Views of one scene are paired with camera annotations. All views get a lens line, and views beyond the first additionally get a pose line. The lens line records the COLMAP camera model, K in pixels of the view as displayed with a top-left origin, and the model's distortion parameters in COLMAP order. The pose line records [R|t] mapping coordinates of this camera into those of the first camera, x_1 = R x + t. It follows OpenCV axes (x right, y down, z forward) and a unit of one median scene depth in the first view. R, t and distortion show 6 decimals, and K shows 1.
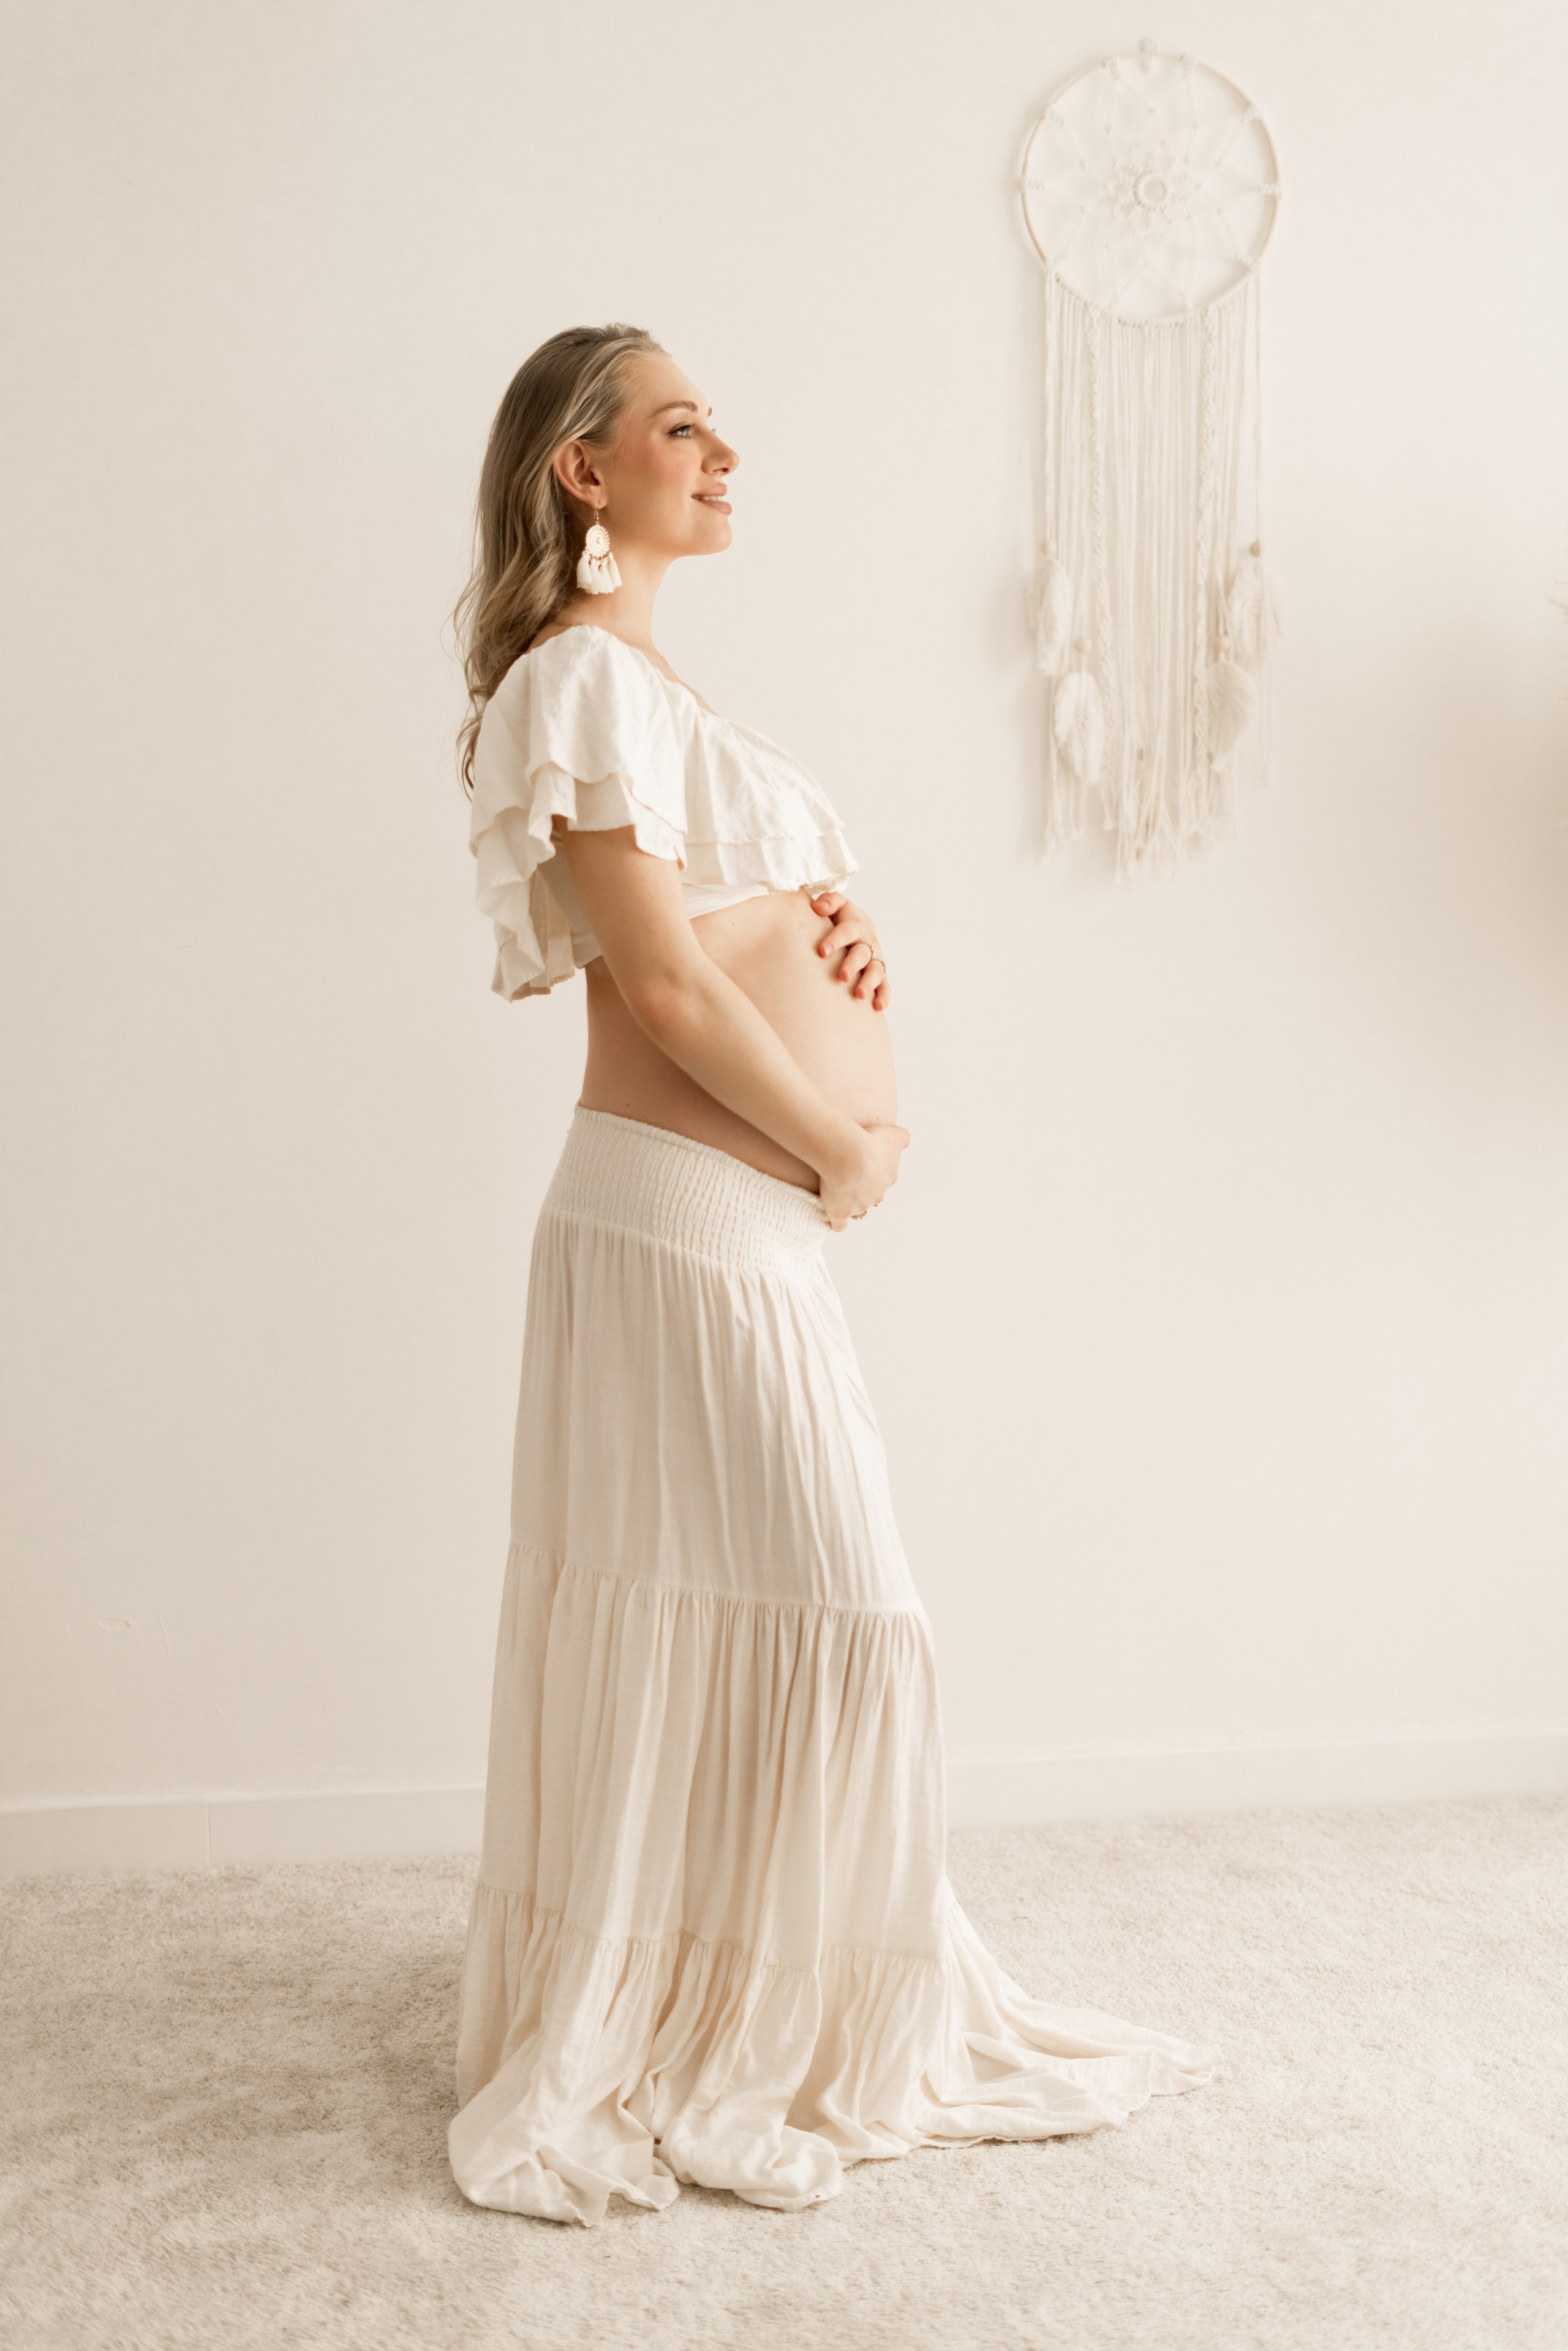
lens RADIAL K [[3347.0, 0, 774.4], [0, 3347.0, 1186.1], [0, 0, 1]] dist [-0.003095, 0.018618]
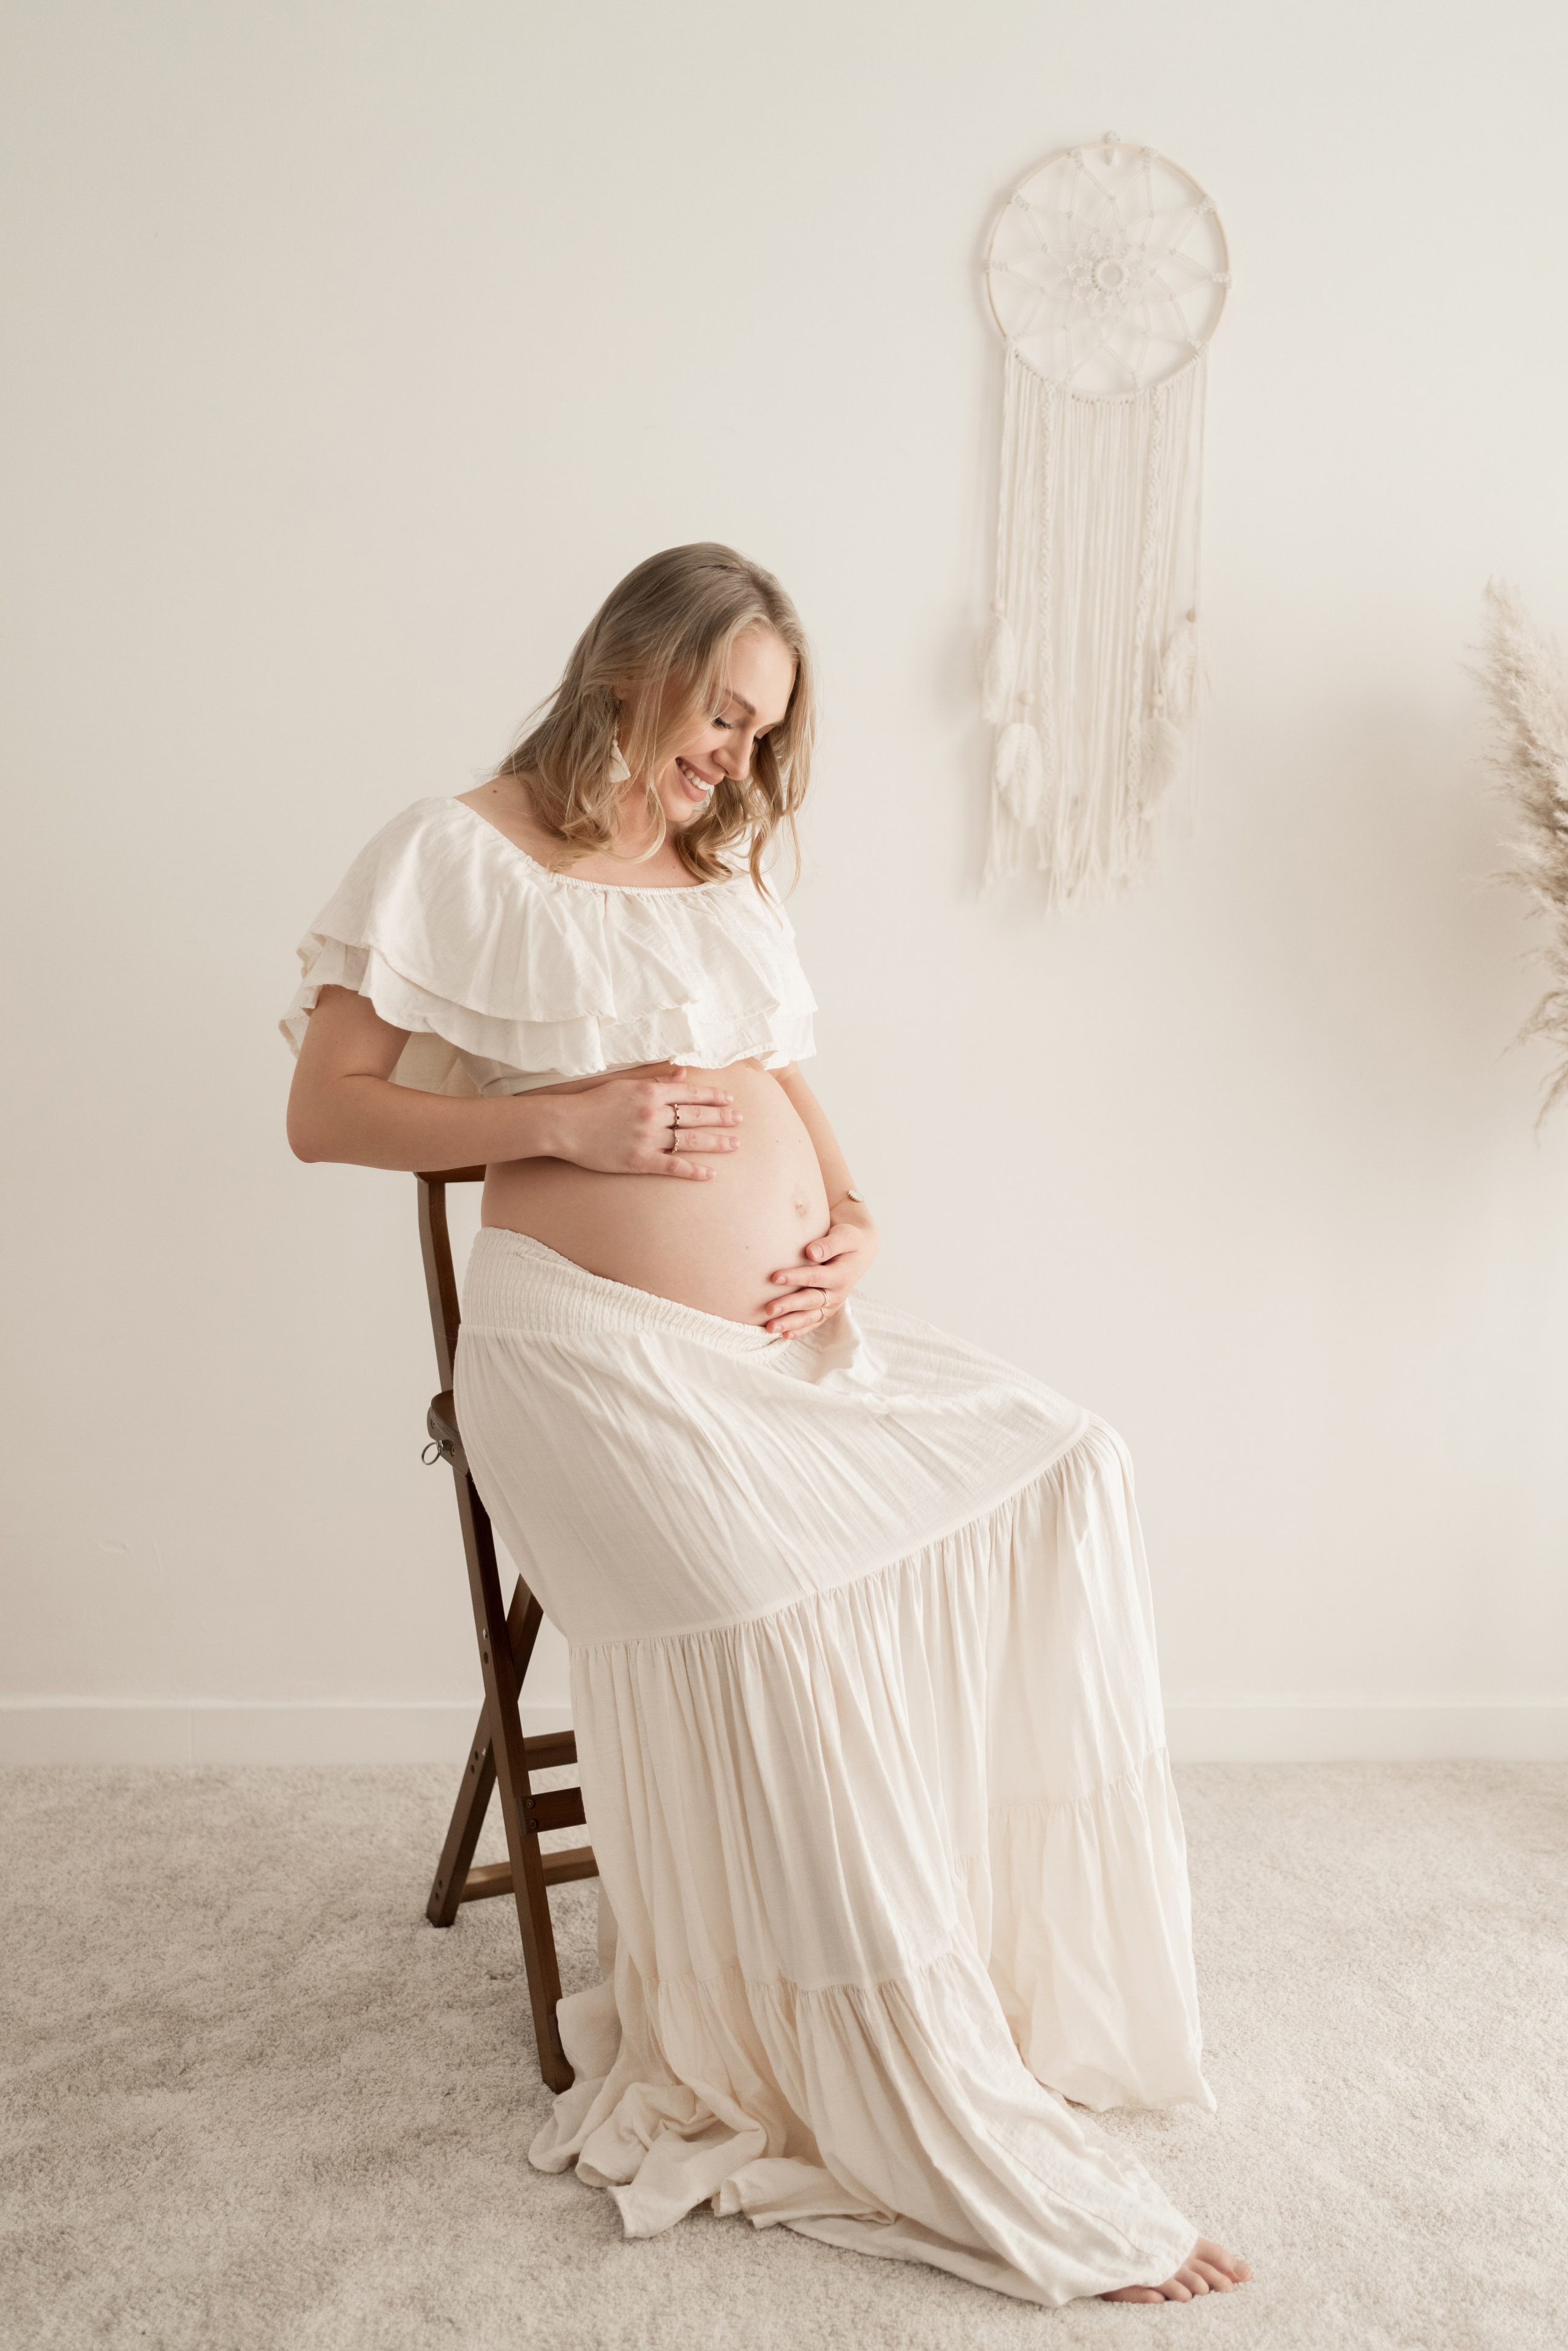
lens RADIAL K [[2376.0, 0, 784.0], [0, 2376.0, 1175.5], [0, 0, 1]] dist [-0.007572, 0.031527]
pose [[0.997190, 0.047398, -0.058008, 0.066665], [-0.046168, 0.998684, 0.022353, -0.020821], [0.058991, -0.019612, 0.998066, 0.226743]]
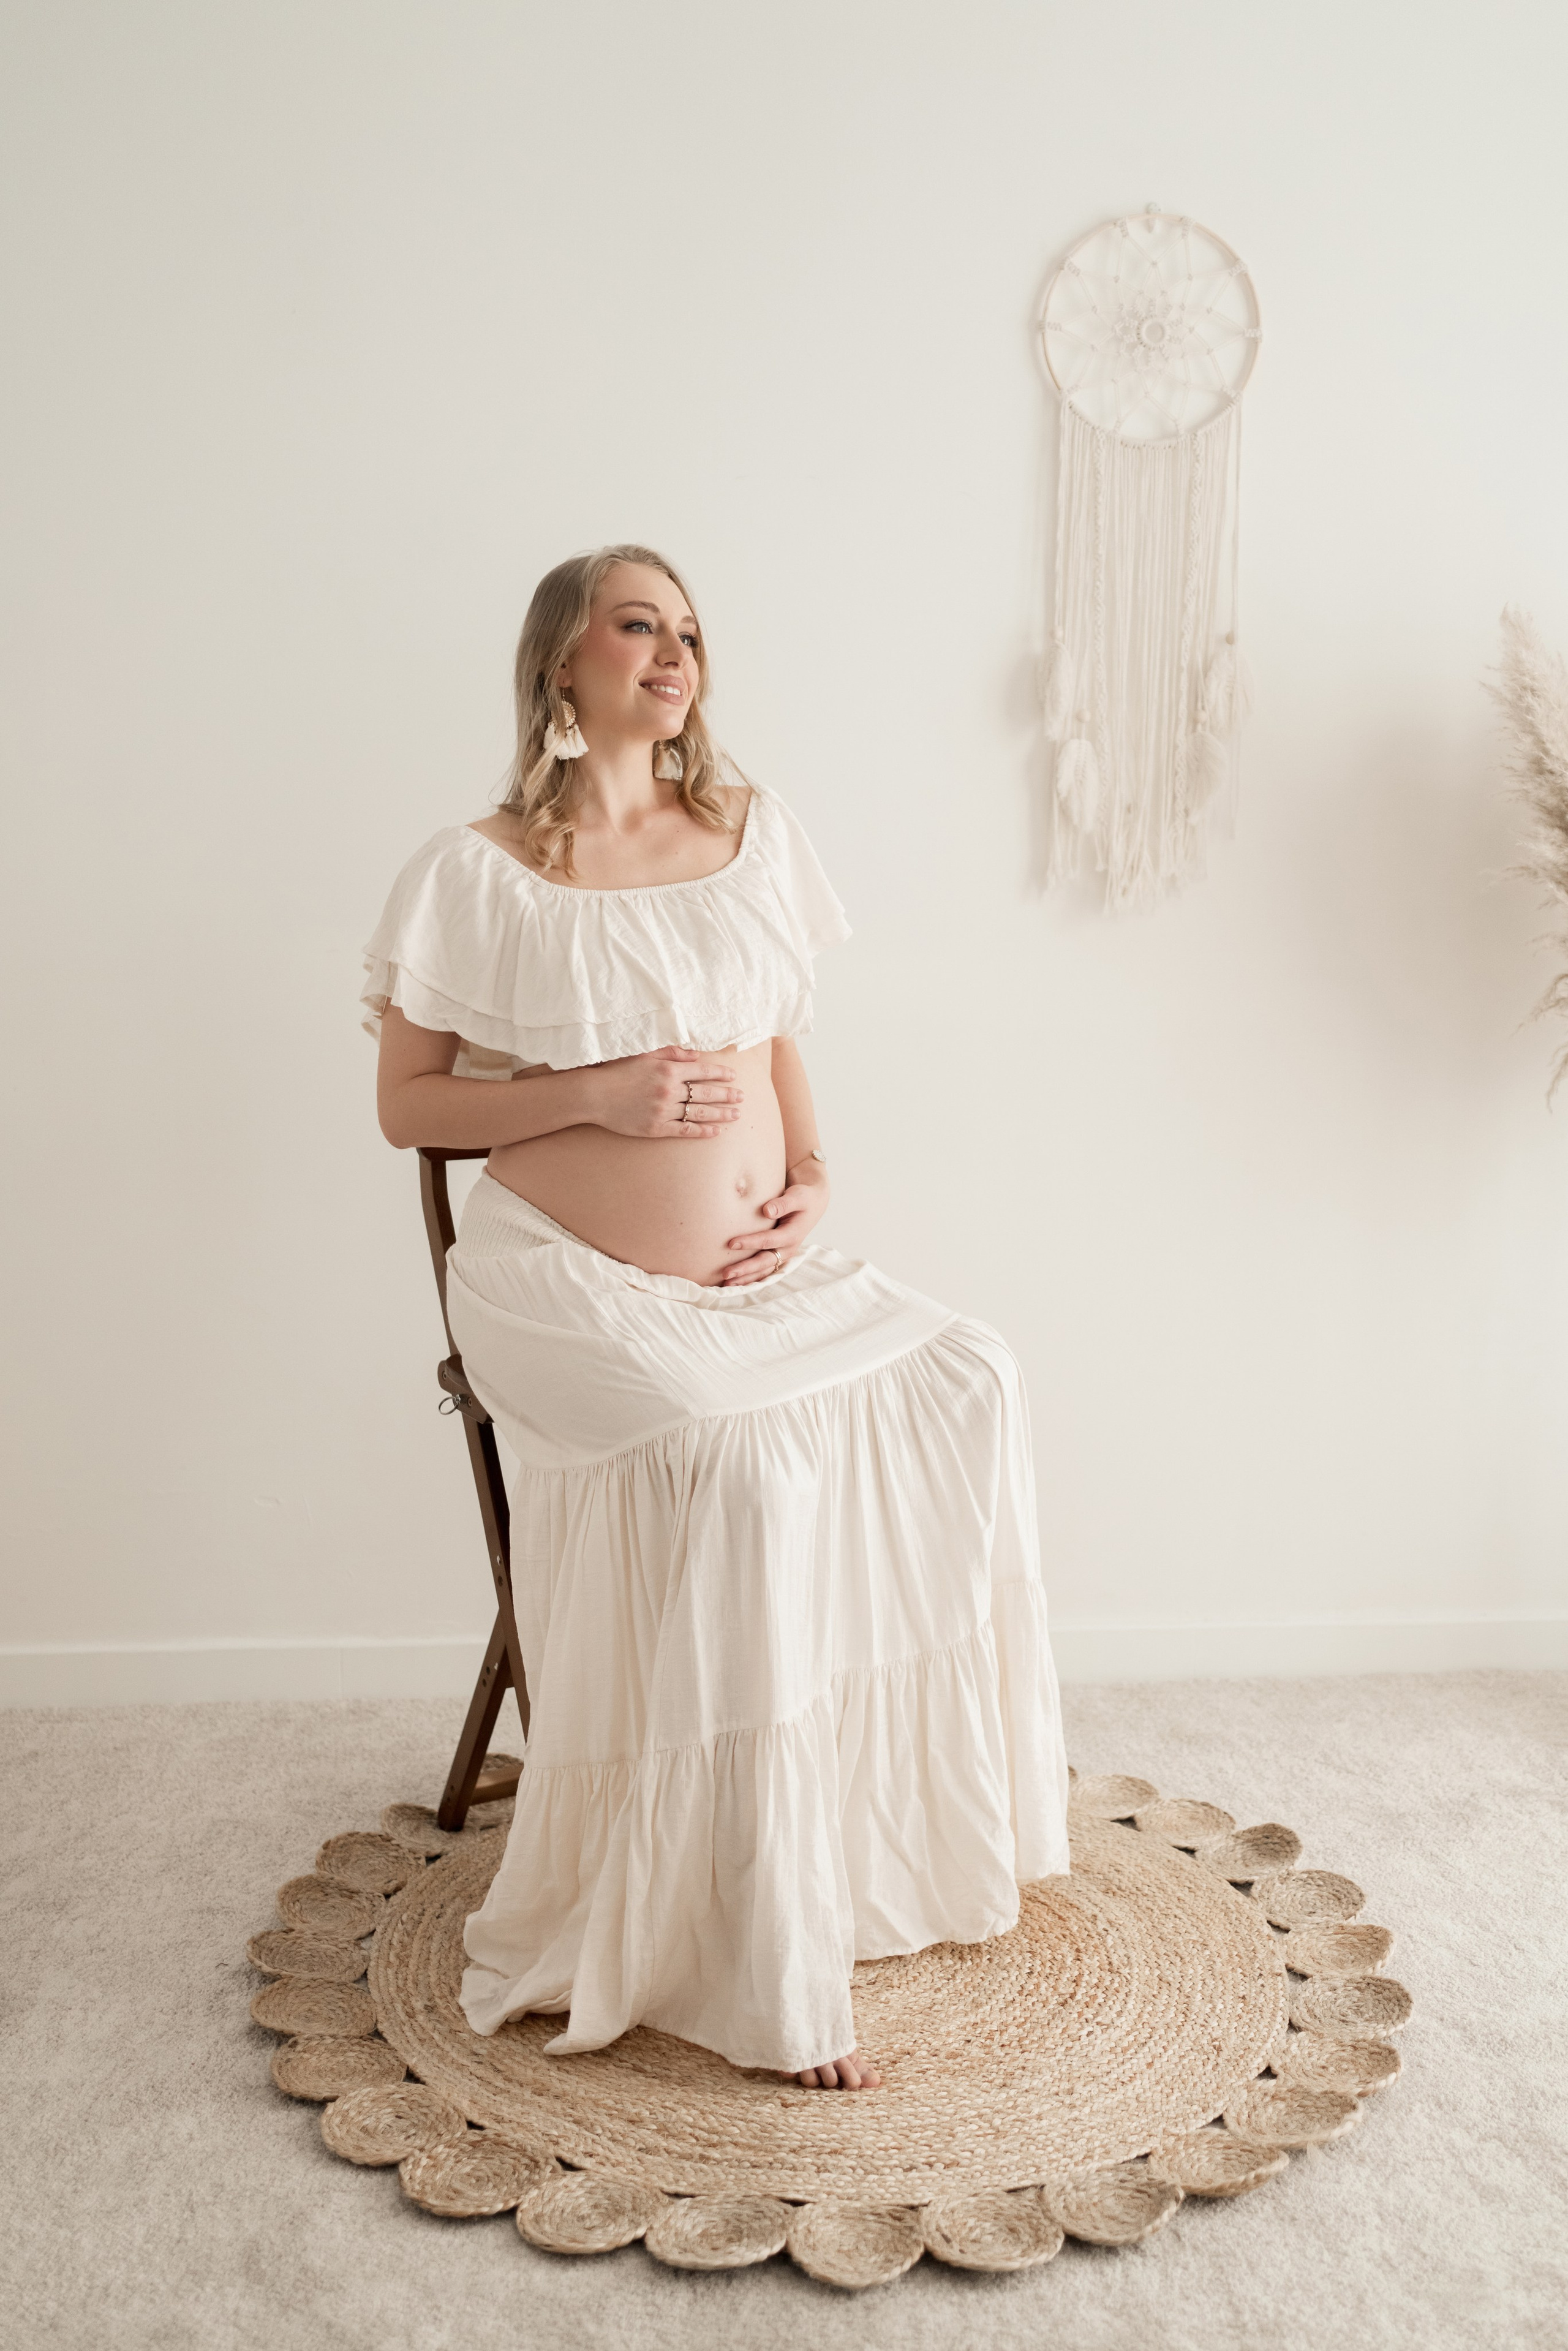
lens RADIAL K [[2361.2, 0, 777.3], [0, 2361.2, 1176.7], [0, 0, 1]] dist [-0.004764, 0.021137]
pose [[0.998707, 0.027656, -0.042665, 0.023740], [-0.026277, 0.999125, 0.032539, -0.021604], [0.043528, -0.031376, 0.998559, 0.147392]]
